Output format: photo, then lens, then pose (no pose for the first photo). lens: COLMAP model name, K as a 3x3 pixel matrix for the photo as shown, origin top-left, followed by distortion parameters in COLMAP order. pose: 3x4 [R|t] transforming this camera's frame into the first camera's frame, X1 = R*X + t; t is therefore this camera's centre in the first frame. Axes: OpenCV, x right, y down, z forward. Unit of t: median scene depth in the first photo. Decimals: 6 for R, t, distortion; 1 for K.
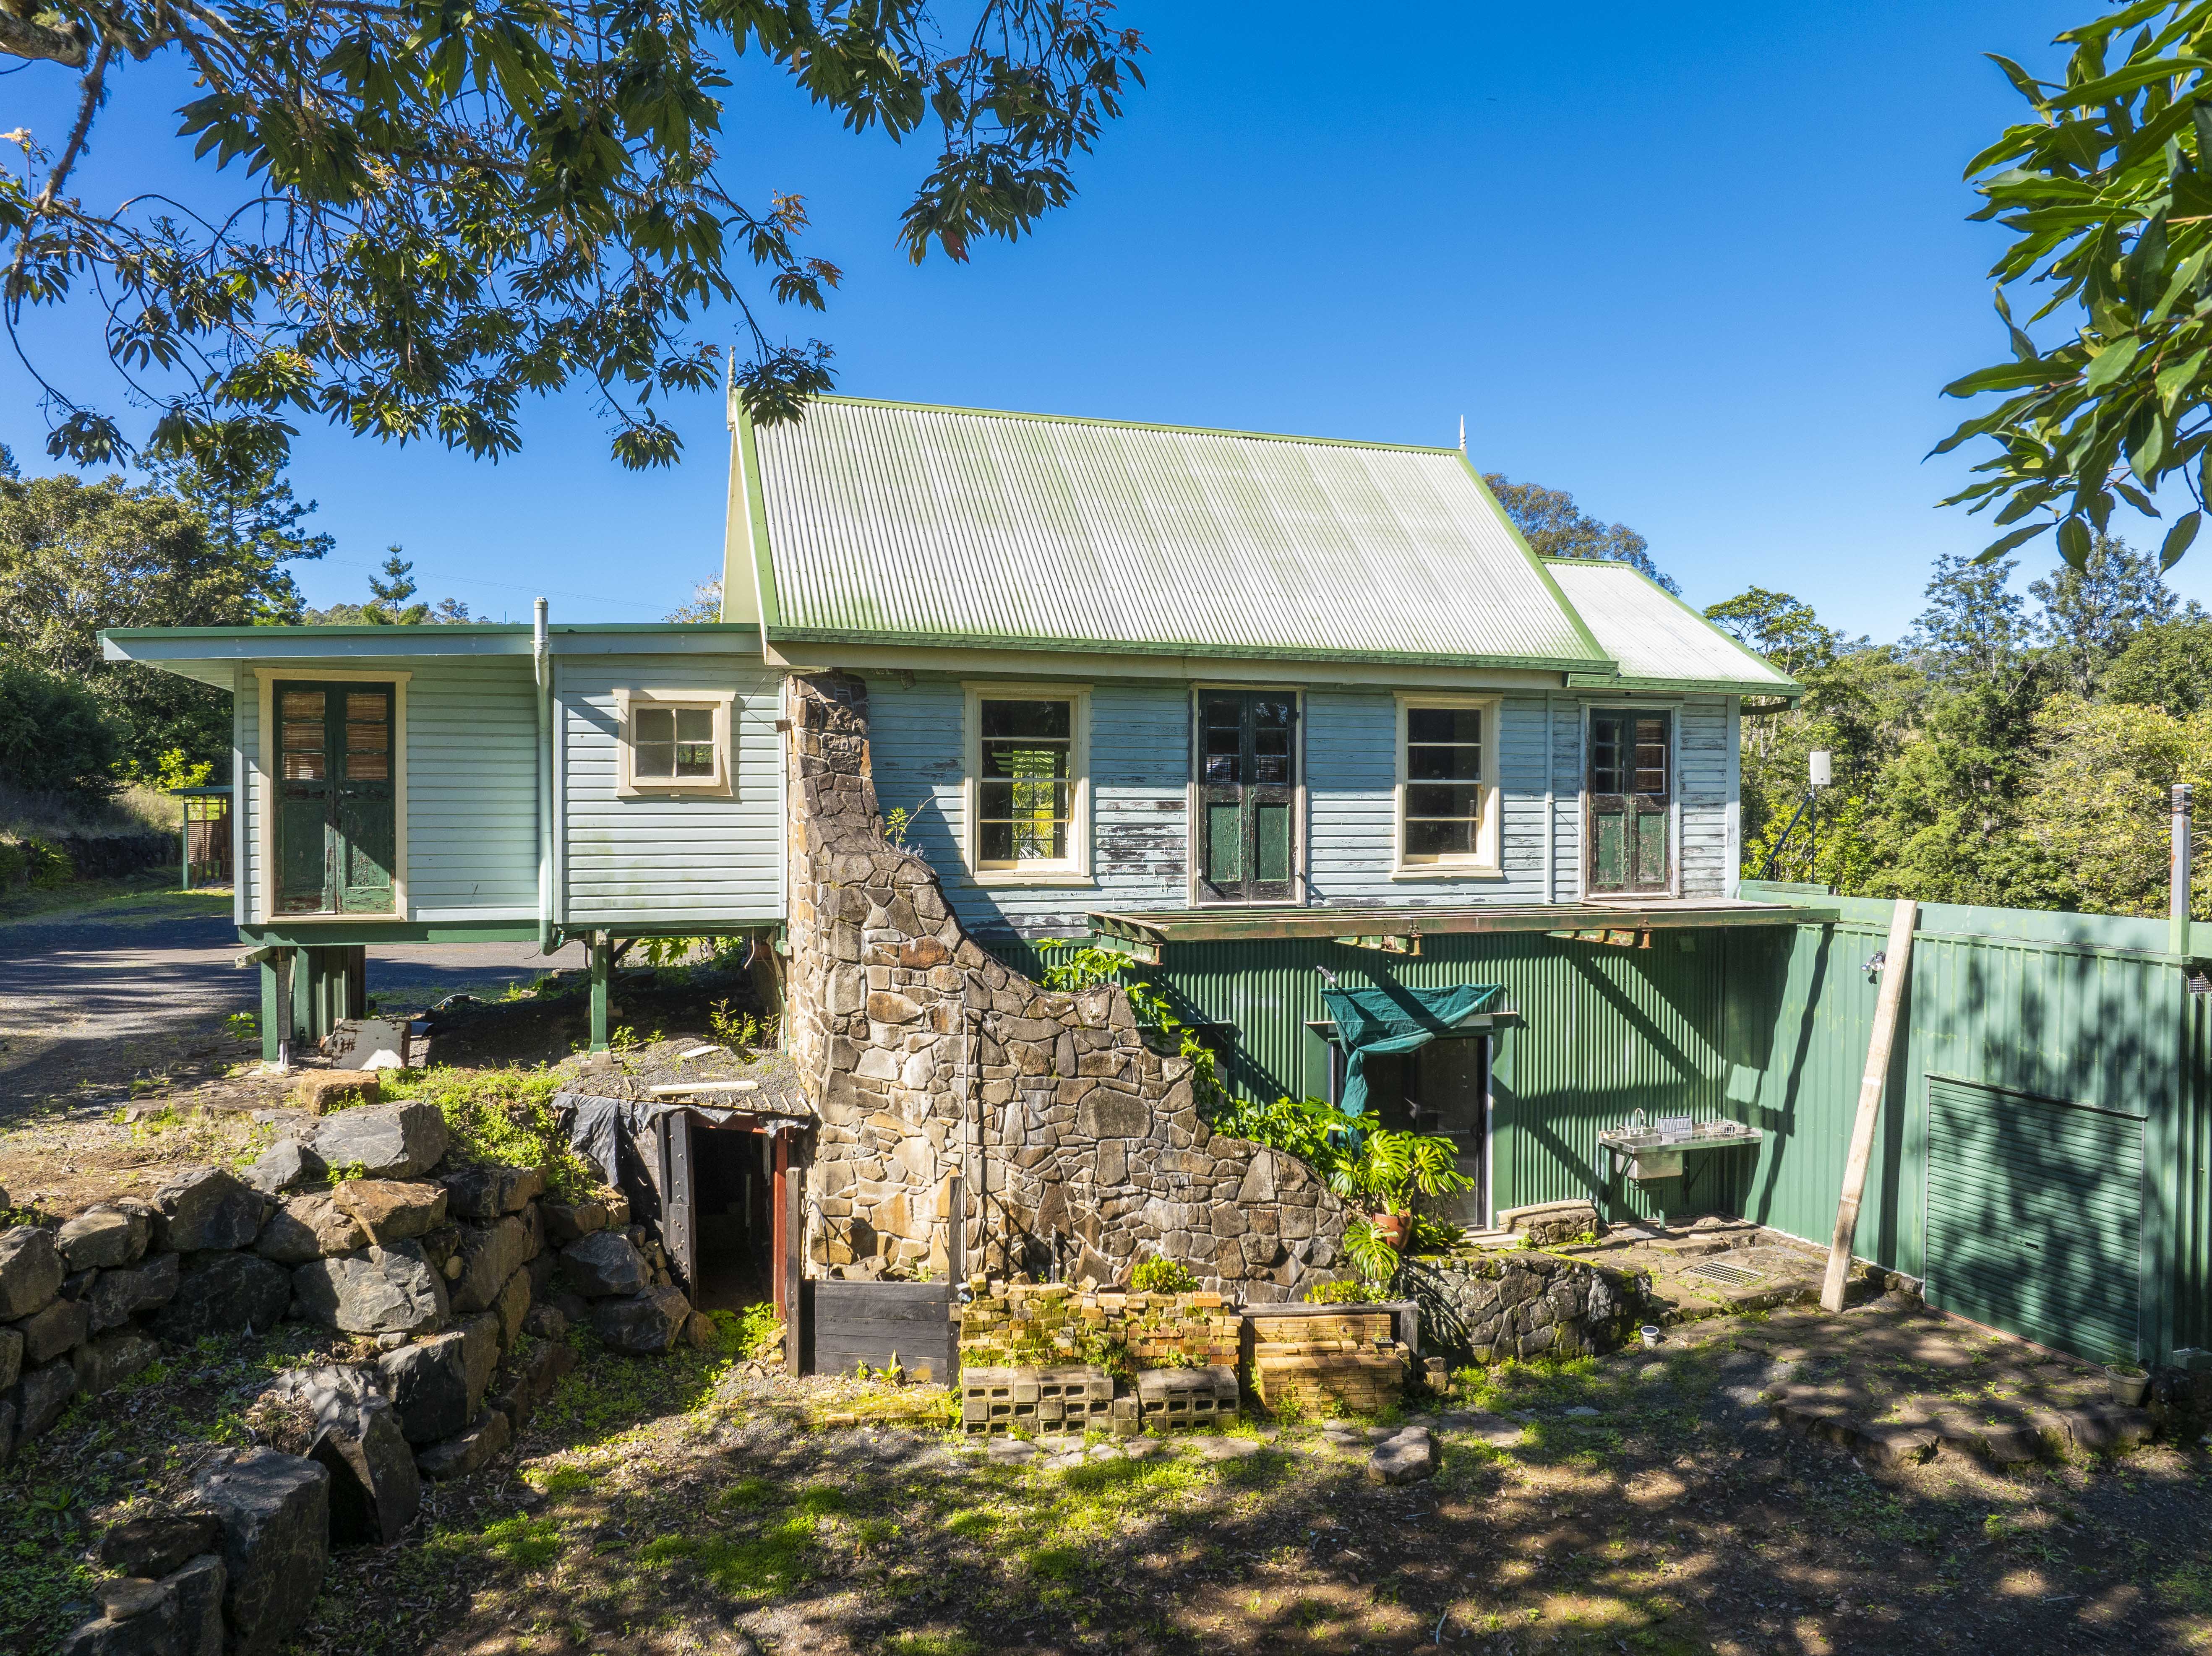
lens RADIAL K [[1560.7, 0, 1104.7], [0, 1560.7, 810.1], [0, 0, 1]] dist [-0.049418, 0.017952]
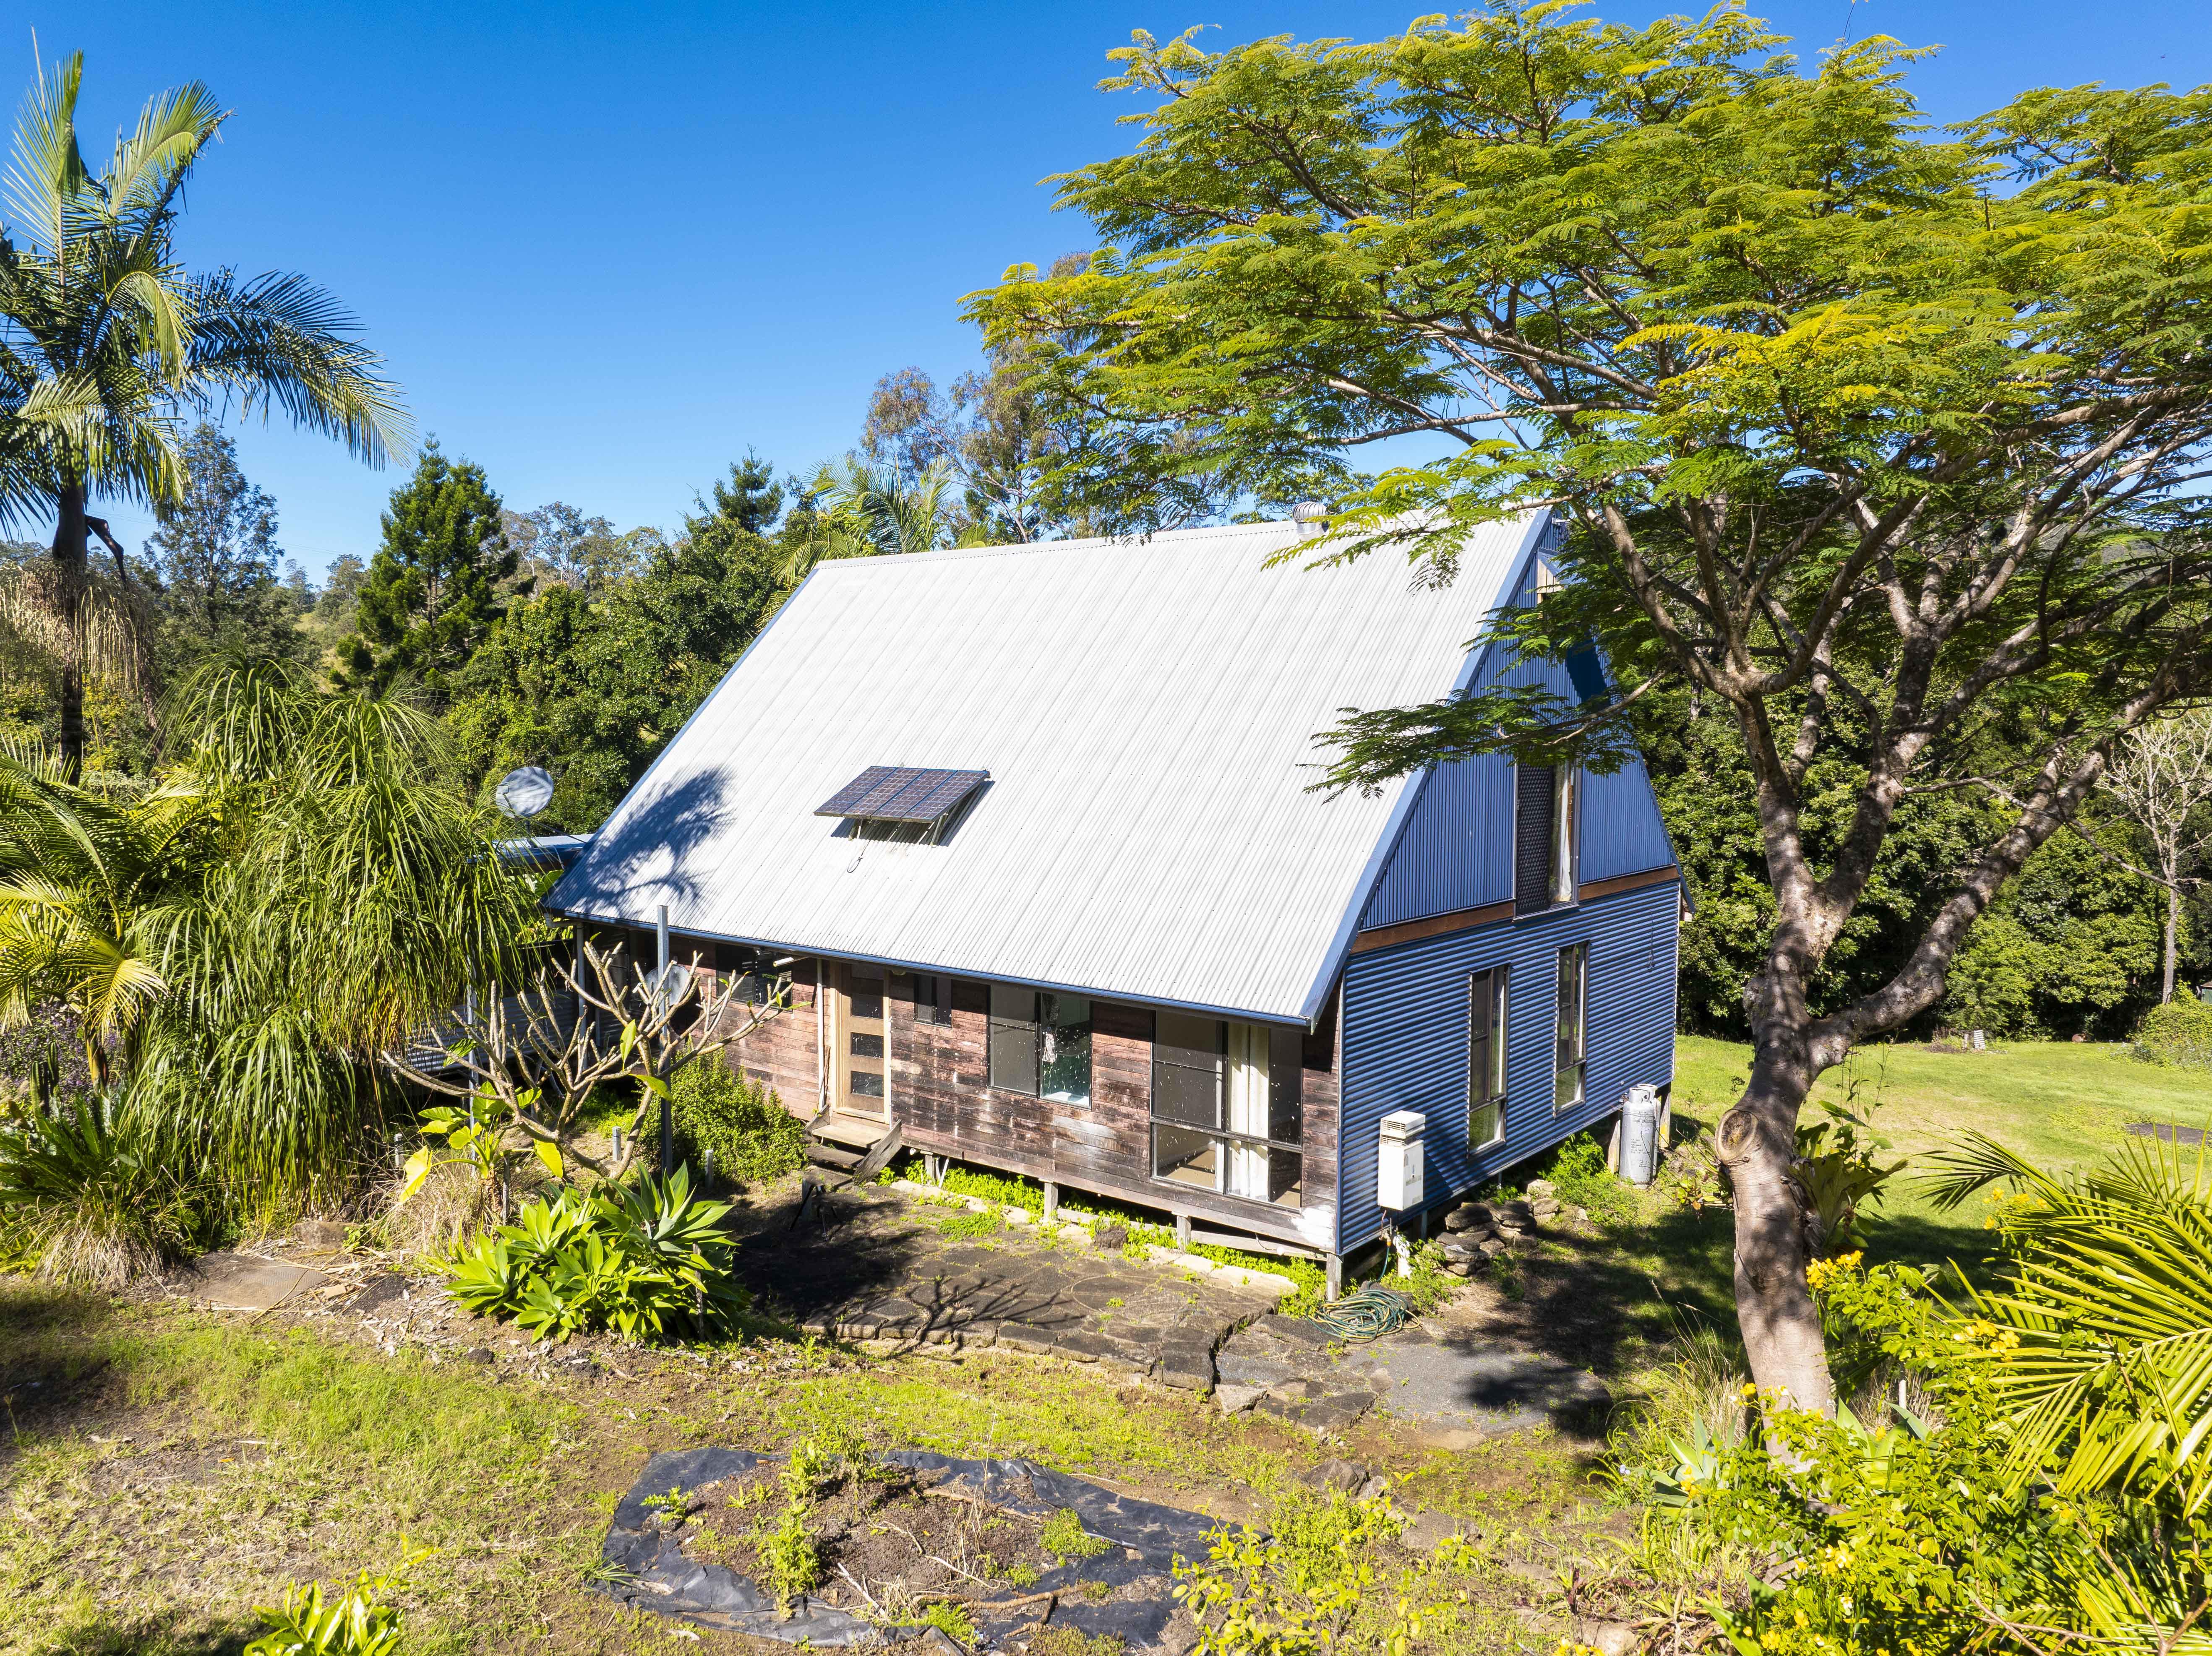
lens RADIAL K [[1560.7, 0, 1116.5], [0, 1560.7, 831.8], [0, 0, 1]] dist [-0.049418, 0.017952]
pose [[0.830708, -0.038600, 0.555368, -0.617975], [-0.002136, 0.997365, 0.072516, -0.076266], [-0.556704, -0.061426, 0.828437, 2.123664]]
